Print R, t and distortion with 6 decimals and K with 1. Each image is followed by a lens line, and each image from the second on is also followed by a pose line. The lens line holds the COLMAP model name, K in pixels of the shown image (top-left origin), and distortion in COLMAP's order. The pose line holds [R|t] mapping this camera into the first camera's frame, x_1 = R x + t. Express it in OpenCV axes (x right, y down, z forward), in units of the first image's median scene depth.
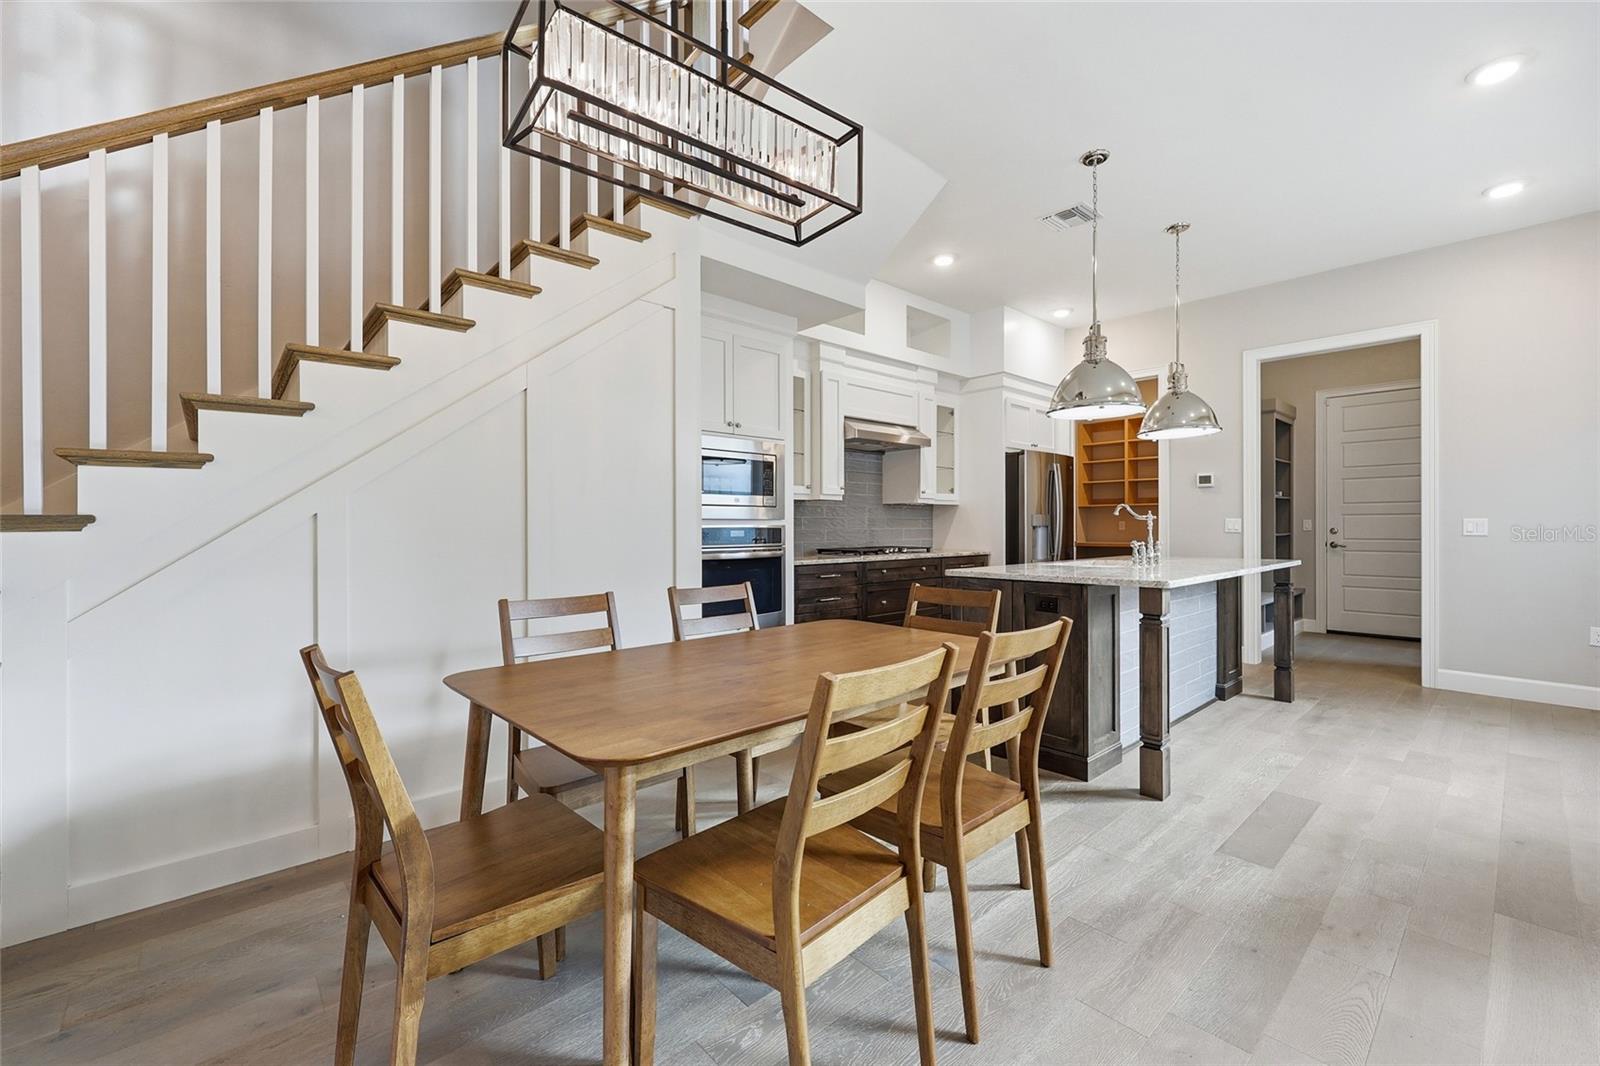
lens RADIAL K [[654.8, 0, 801.2], [0, 654.8, 527.9], [0, 0, 1]] dist [0.000034, 0.000058]
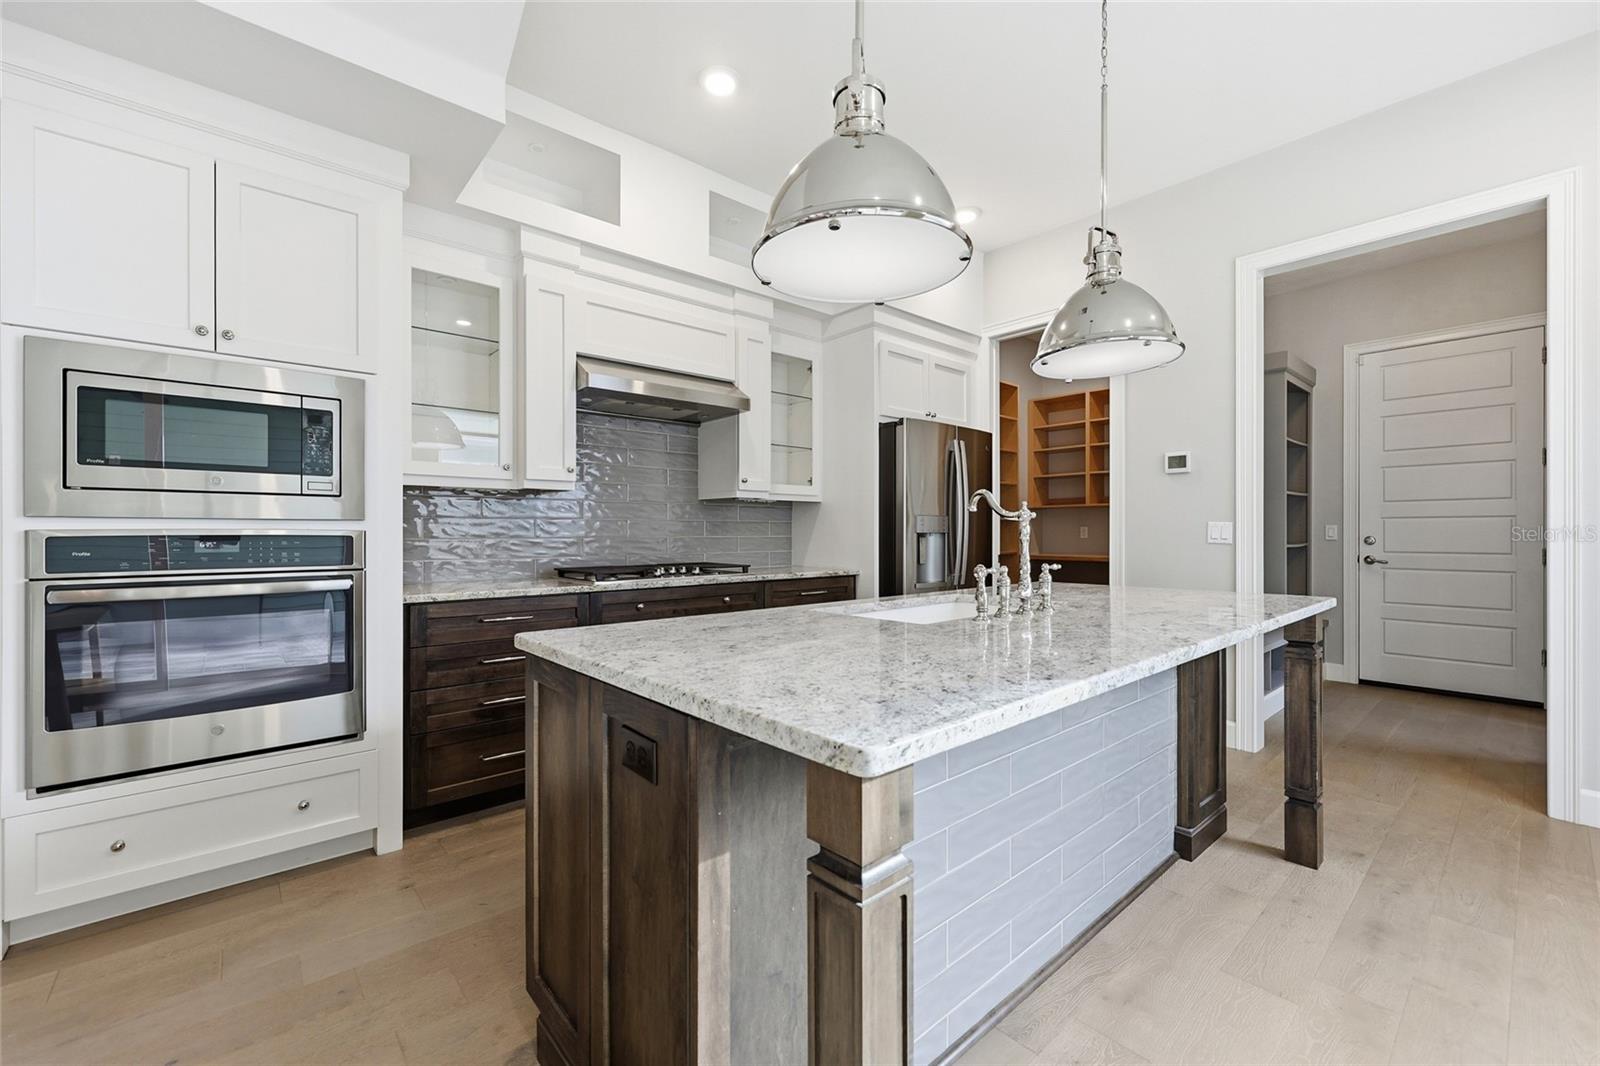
lens RADIAL K [[647.3, 0, 800.0], [0, 647.3, 533.0], [0, 0, 1]] dist [-0.000852, -0.000054]
pose [[0.999852, 0.002233, -0.017032, 0.268821], [-0.002261, 0.999996, -0.001605, -0.001519], [0.017028, 0.001644, 0.999854, 0.373038]]
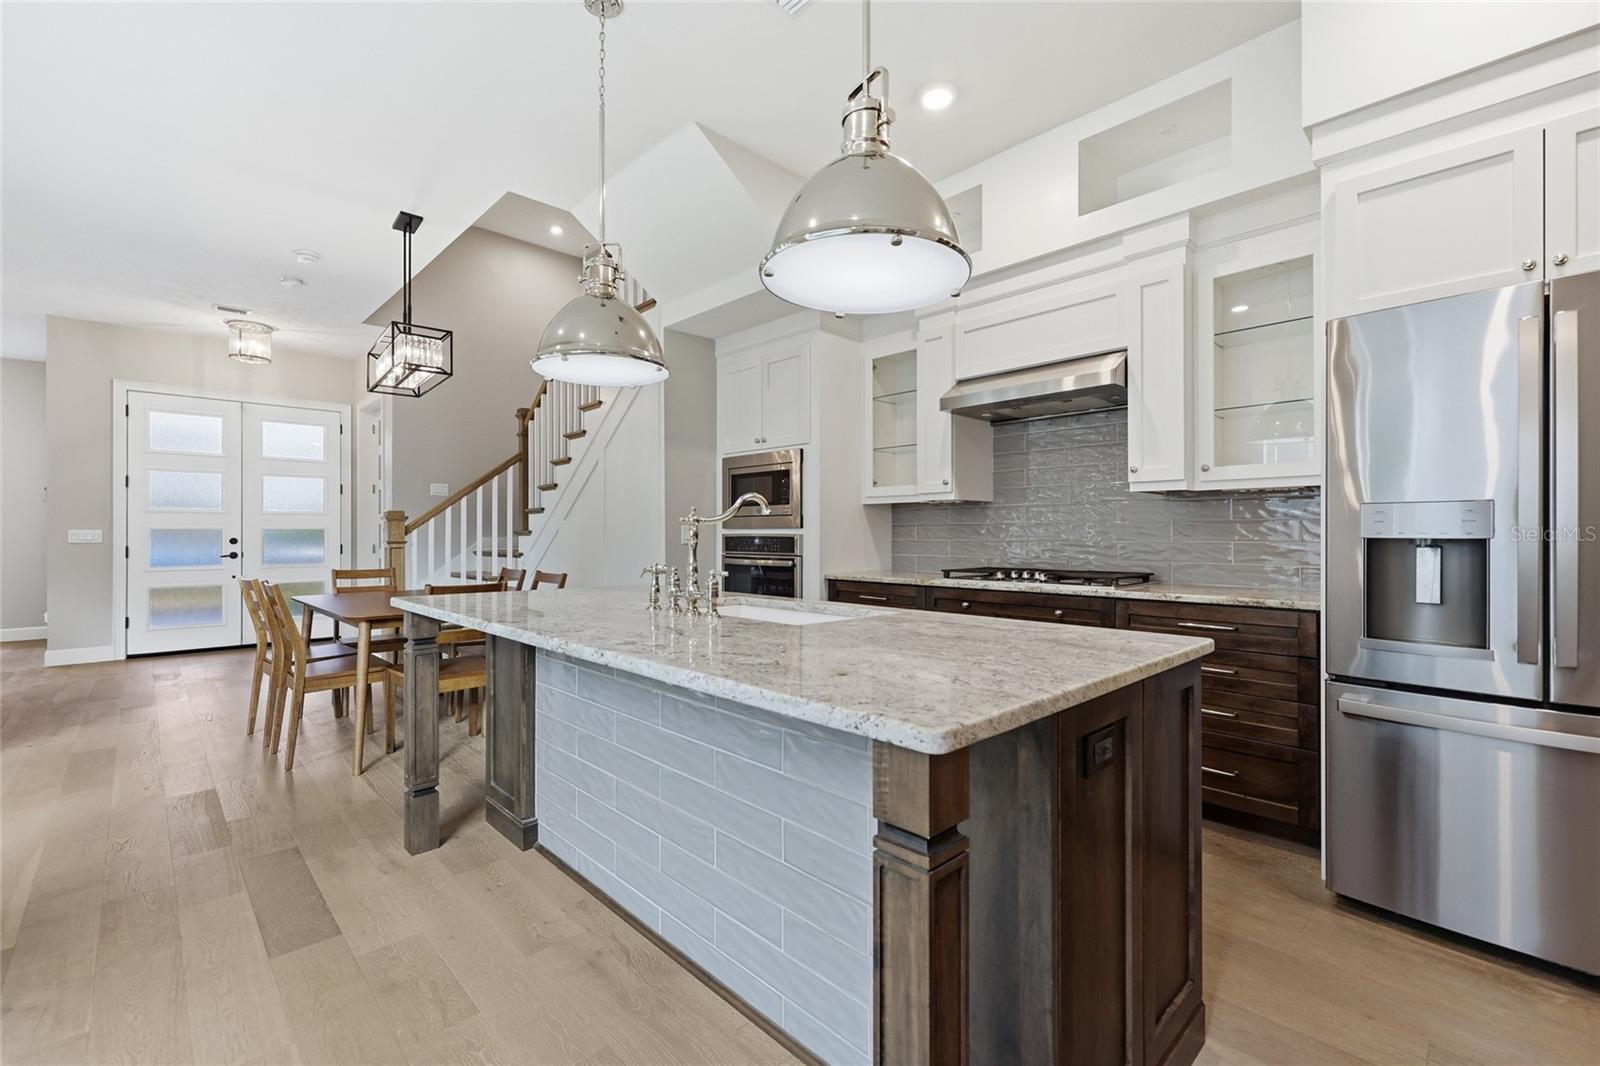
lens RADIAL K [[682.0, 0, 796.9], [0, 682.0, 530.5], [0, 0, 1]] dist [0.000998, 0.000175]
pose [[0.034207, 0.000445, -0.999415, 0.756684], [-0.002420, 0.999997, 0.000363, -0.007346], [0.999412, 0.002406, 0.034208, 0.759151]]
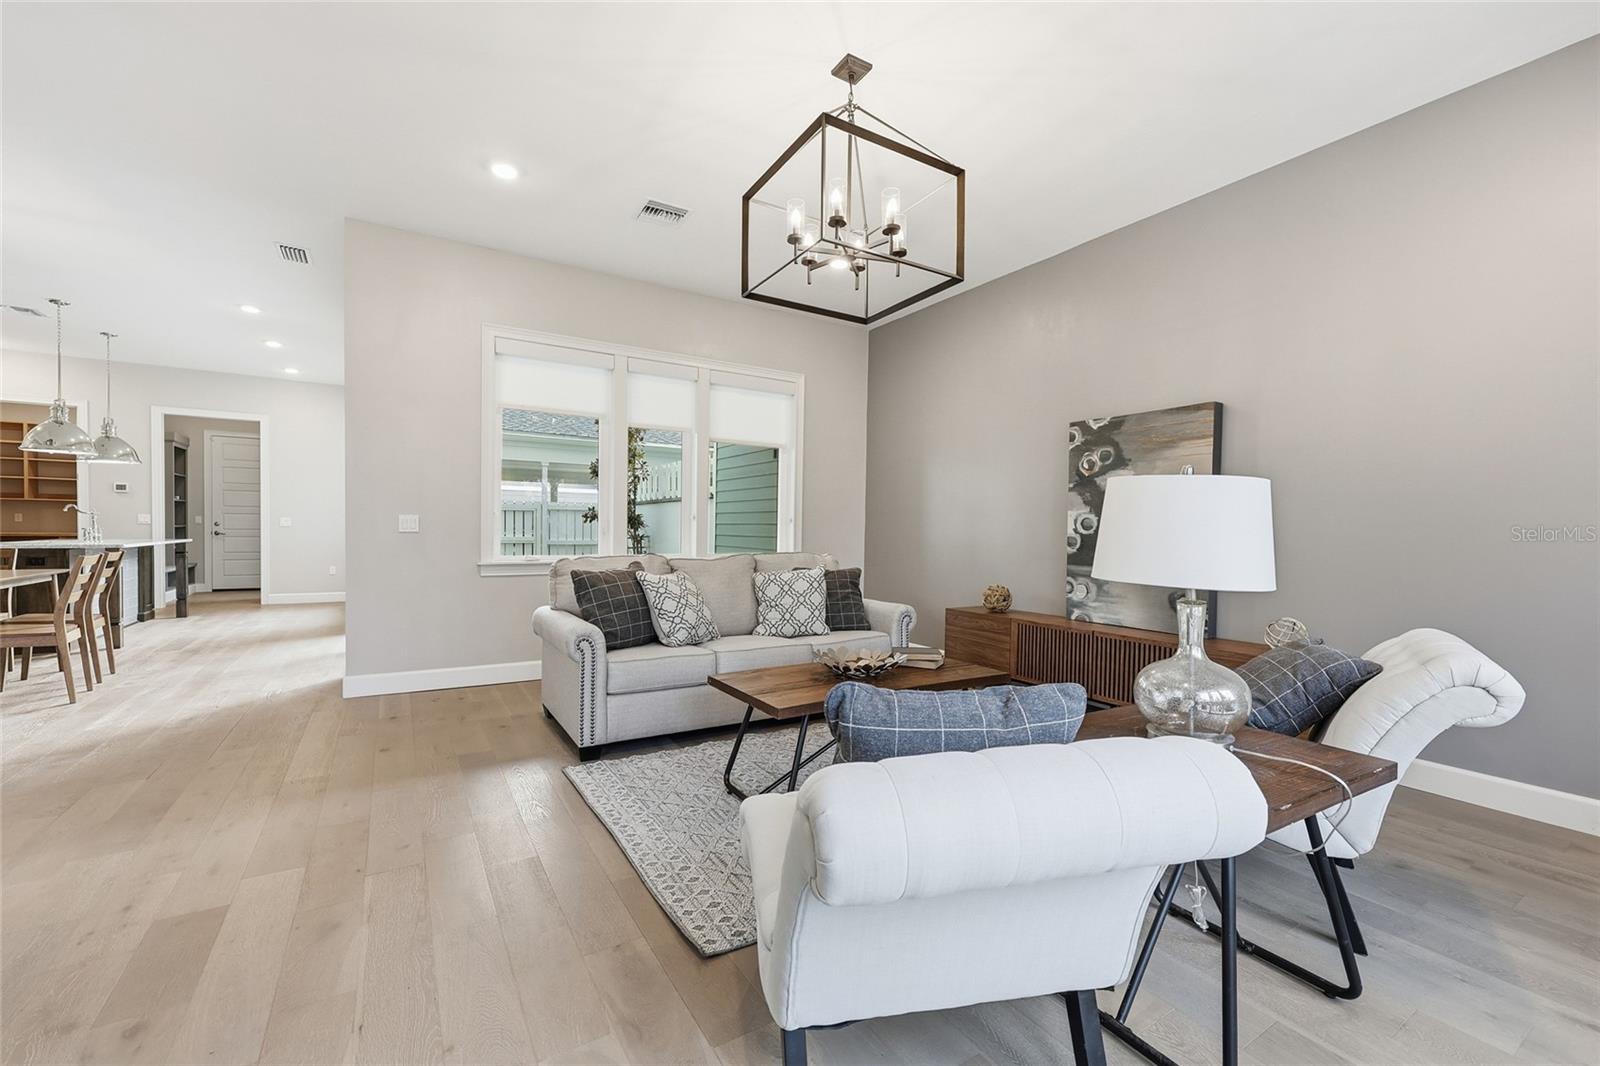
lens RADIAL K [[659.1, 0, 800.0], [0, 659.1, 538.9], [0, 0, 1]] dist [0.000631, 0.000295]
pose [[0.178286, -0.012537, 0.983899, -0.587649], [-0.009158, 0.999854, 0.014400, 0.006128], [-0.983936, -0.011578, 0.178145, -0.785997]]
